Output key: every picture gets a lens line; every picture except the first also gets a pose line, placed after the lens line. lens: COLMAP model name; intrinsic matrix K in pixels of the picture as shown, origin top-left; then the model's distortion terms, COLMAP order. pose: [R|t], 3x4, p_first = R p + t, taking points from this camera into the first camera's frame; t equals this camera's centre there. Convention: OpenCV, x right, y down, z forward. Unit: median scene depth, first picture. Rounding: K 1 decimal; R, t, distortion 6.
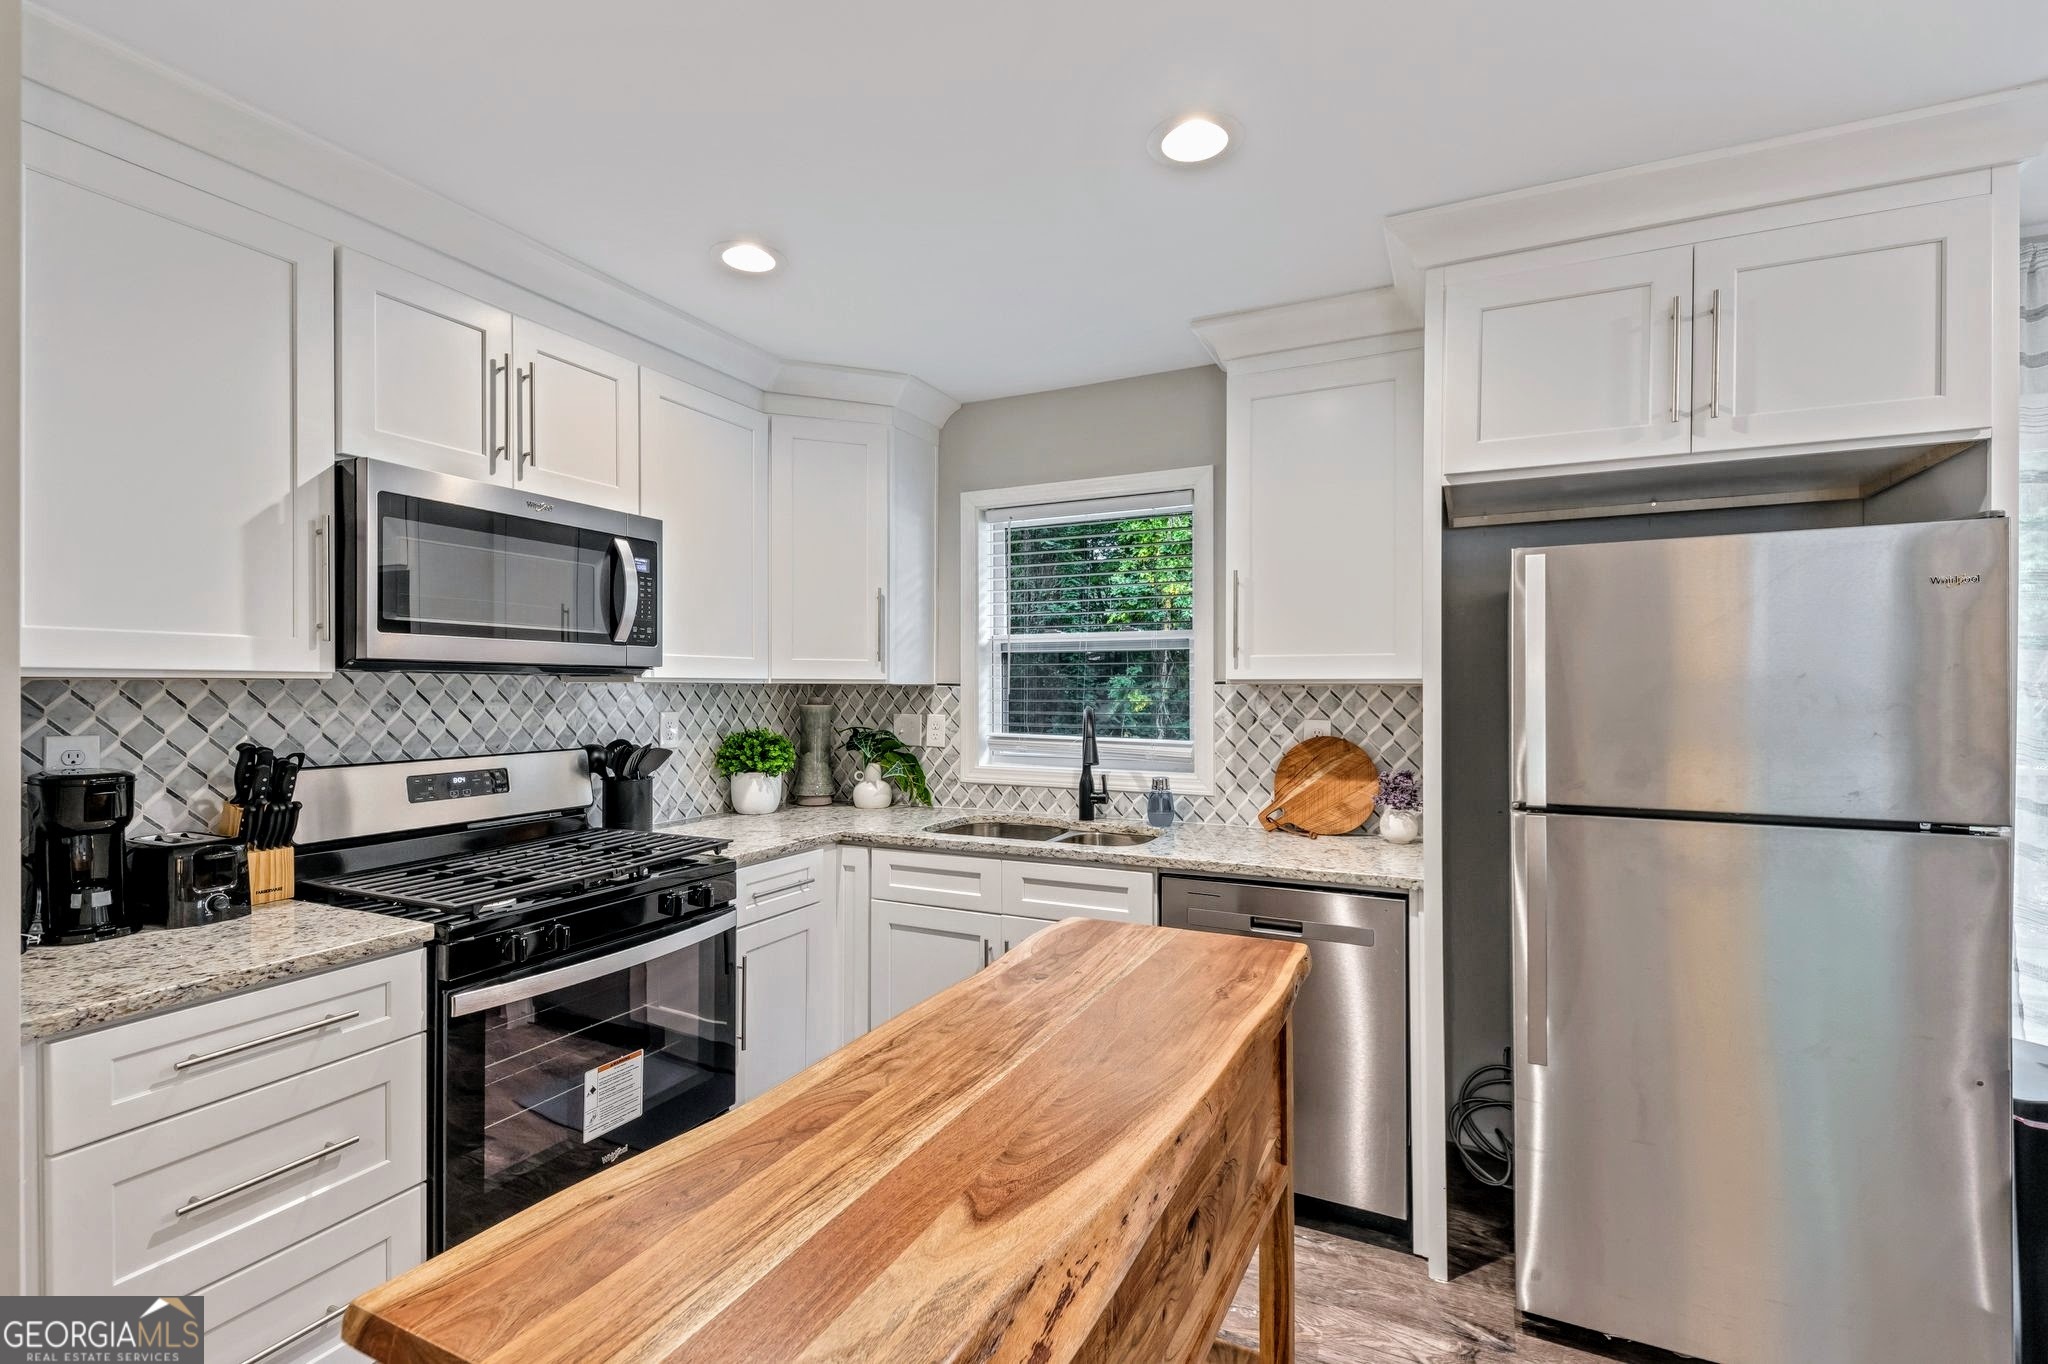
lens RADIAL K [[891.4, 0, 1024.0], [0, 891.4, 682.0], [0, 0, 1]] dist [-0.002499, -0.000489]
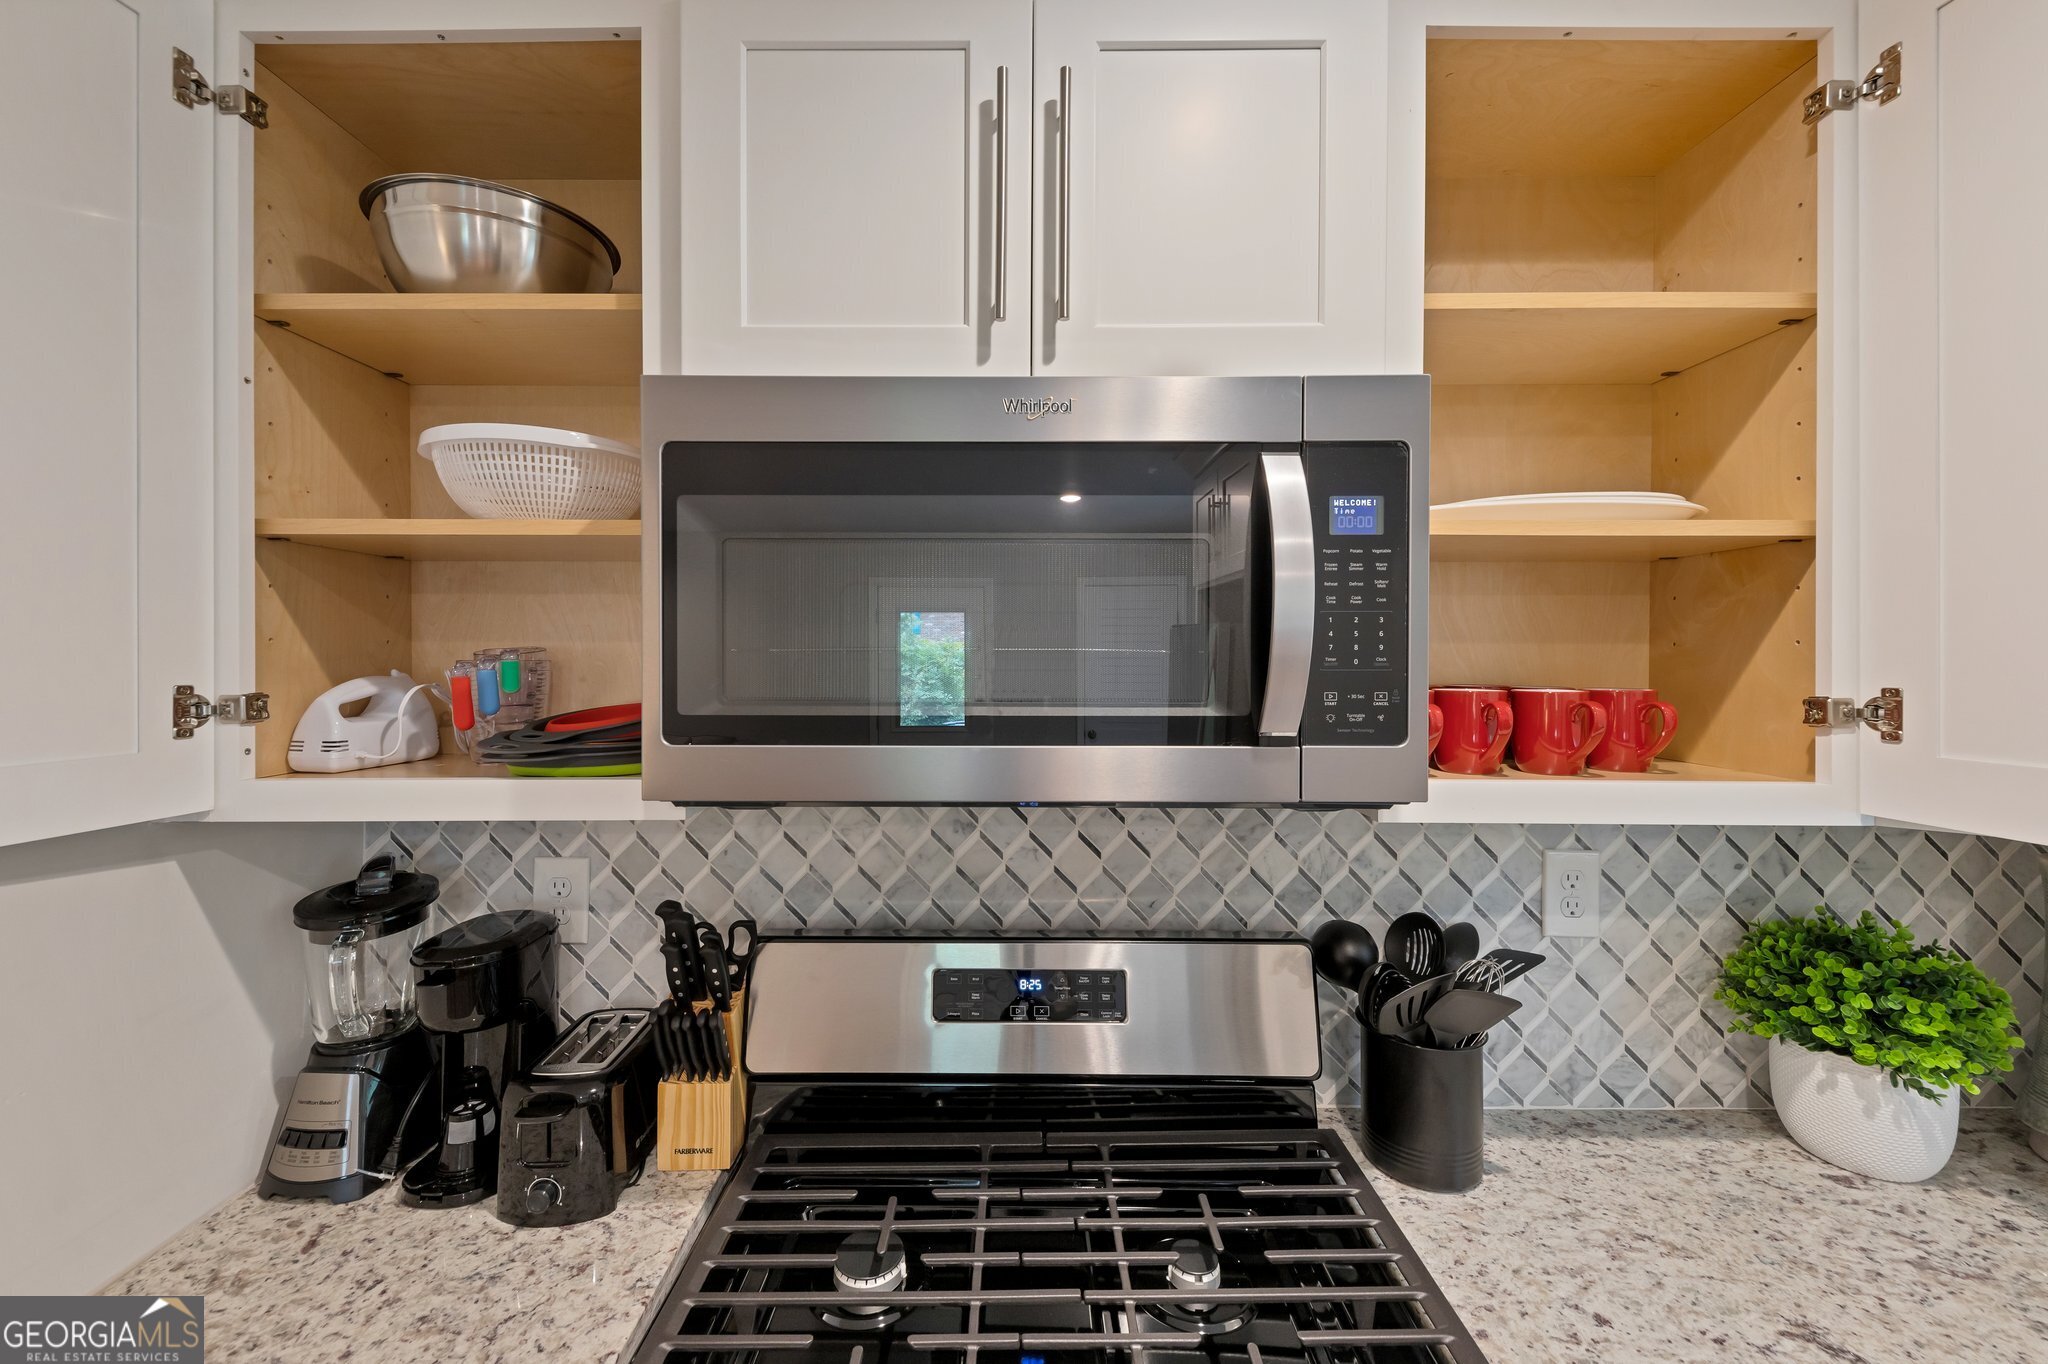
lens RADIAL K [[838.1, 0, 1020.7], [0, 838.1, 652.1], [0, 0, 1]] dist [0.001819, -0.000148]
pose [[0.421653, 0.001411, -0.906756, -0.189210], [0.009043, 0.999943, 0.005762, -0.083113], [0.906712, -0.010630, 0.421616, 0.763566]]
